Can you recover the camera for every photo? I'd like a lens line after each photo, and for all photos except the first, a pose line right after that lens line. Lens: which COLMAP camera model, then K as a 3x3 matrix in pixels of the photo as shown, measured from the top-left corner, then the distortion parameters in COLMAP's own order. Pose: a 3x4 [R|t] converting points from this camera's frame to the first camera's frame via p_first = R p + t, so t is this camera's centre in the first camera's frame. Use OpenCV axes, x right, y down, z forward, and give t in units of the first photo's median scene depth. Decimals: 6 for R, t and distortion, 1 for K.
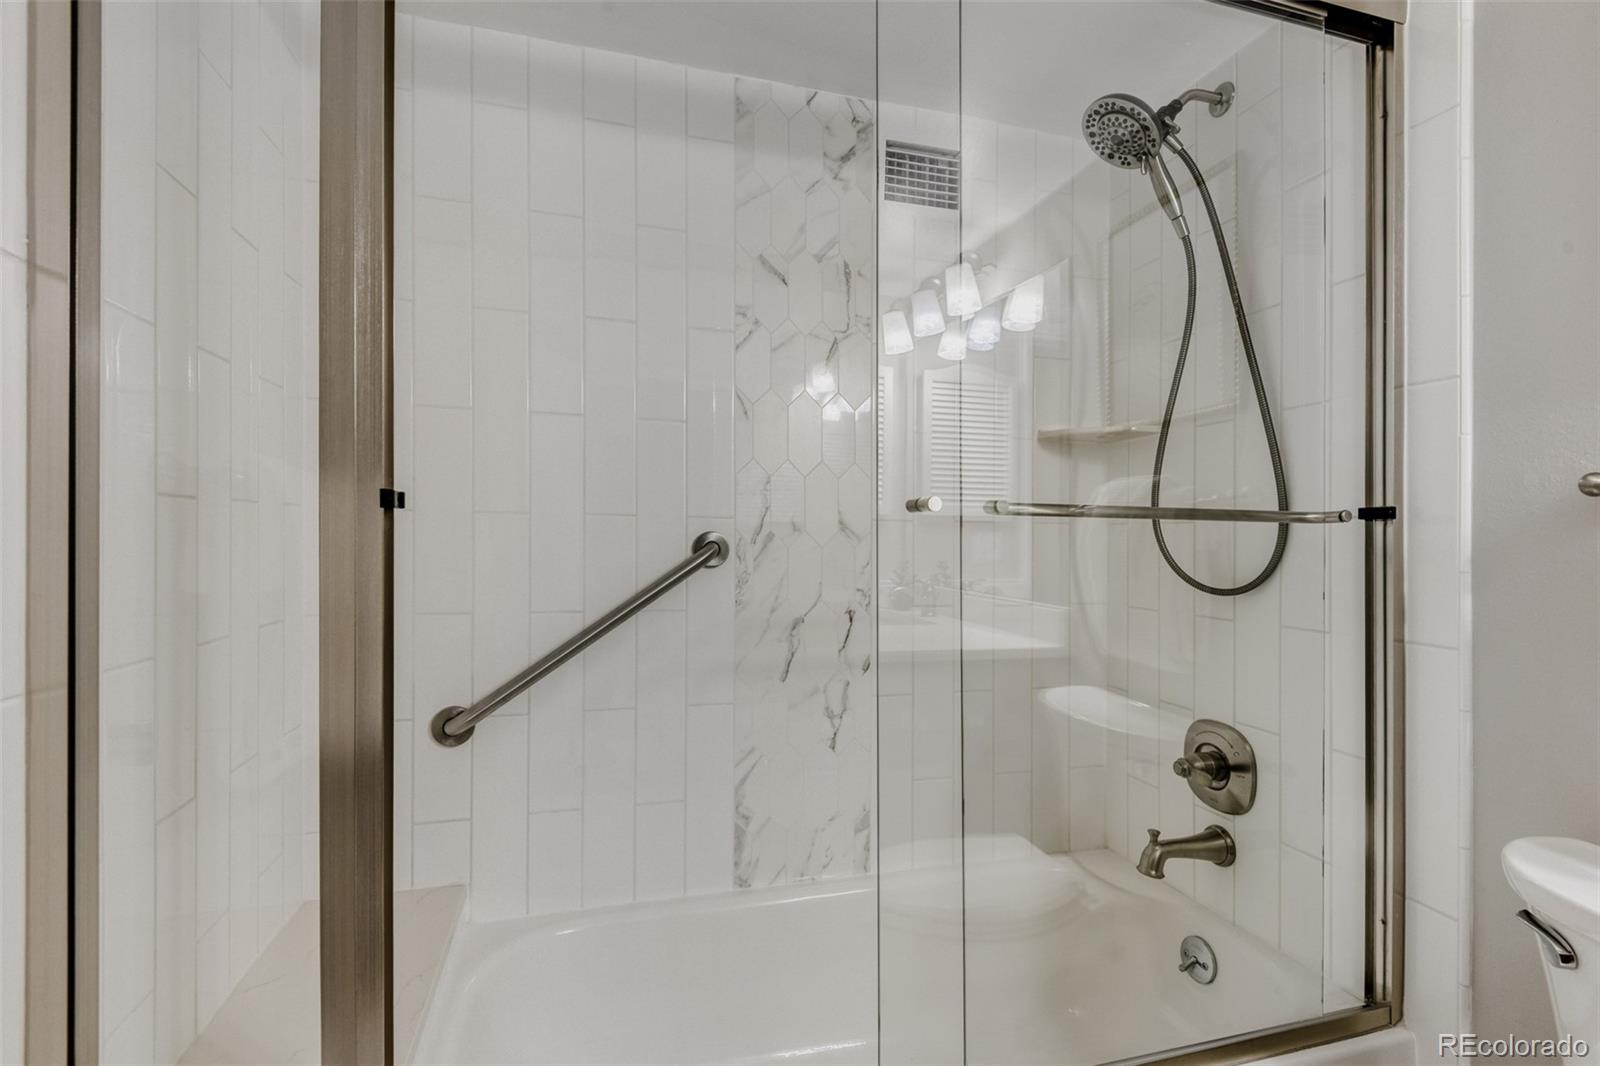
lens RADIAL K [[692.3, 0, 800.0], [0, 692.3, 533.0], [0, 0, 1]] dist [0.003731, -0.012010]
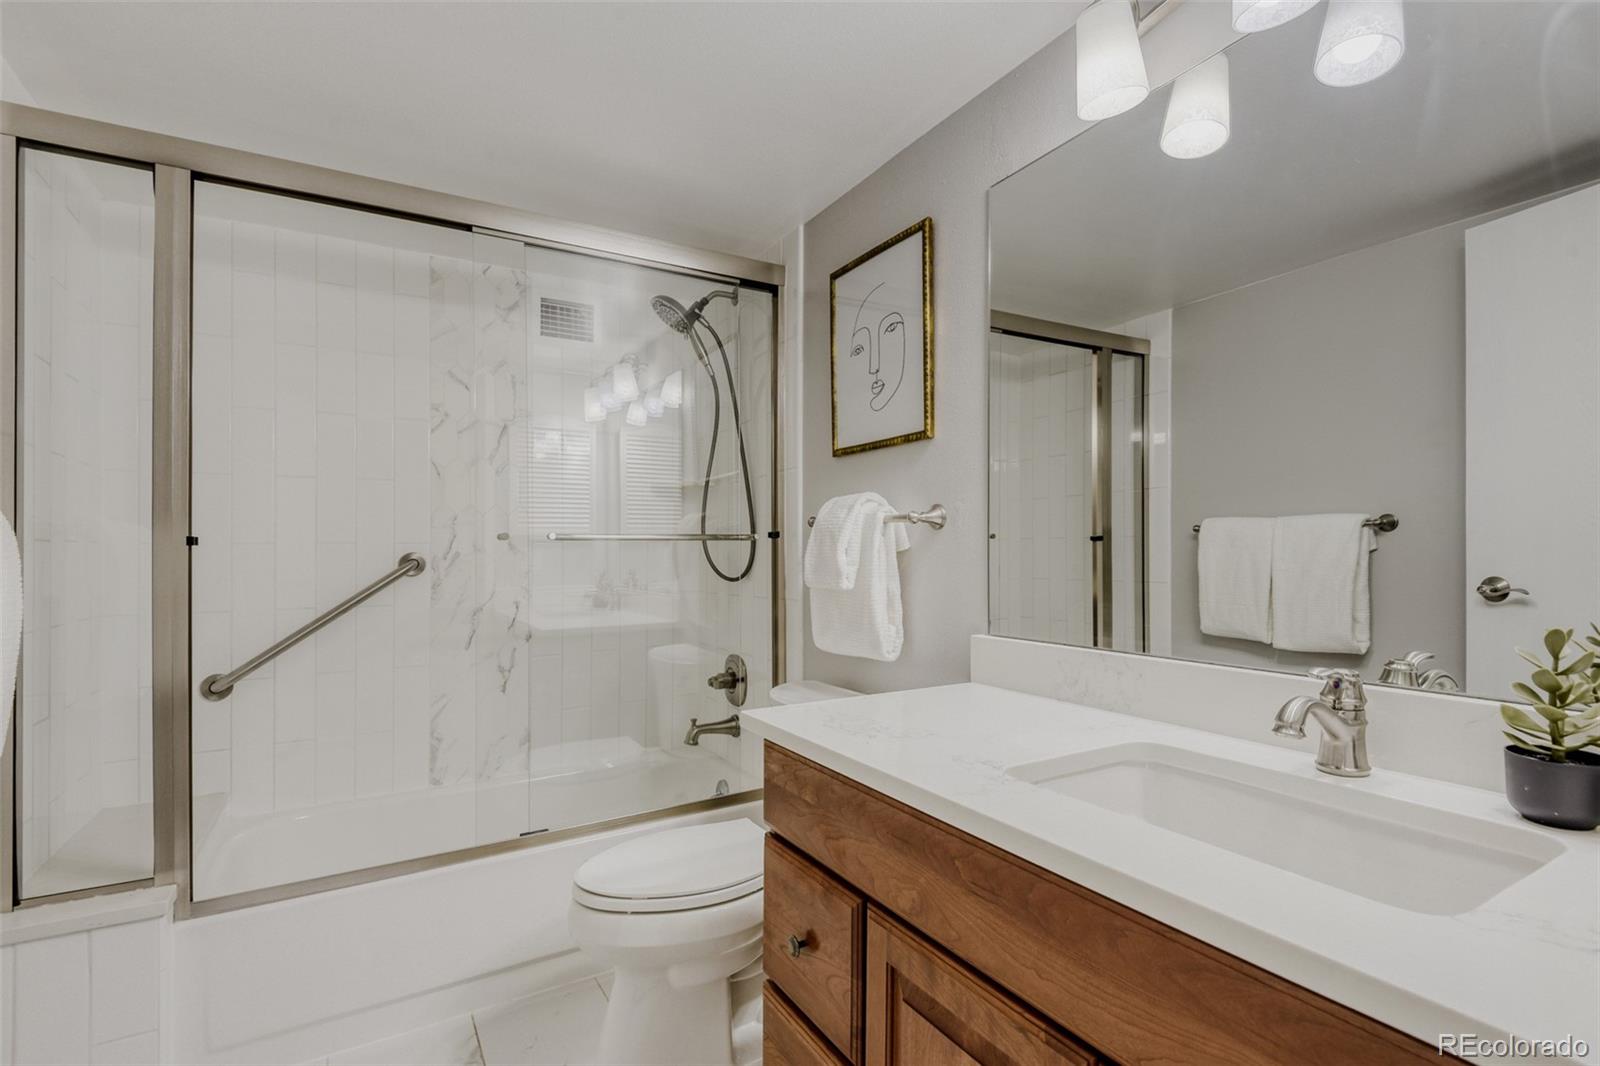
lens RADIAL K [[704.2, 0, 808.1], [0, 704.2, 526.8], [0, 0, 1]] dist [0.000704, -0.015113]
pose [[0.963351, -0.014610, 0.267845, 0.299801], [0.023589, 0.999261, -0.030336, 0.009117], [-0.267204, 0.035542, 0.962984, -0.730167]]
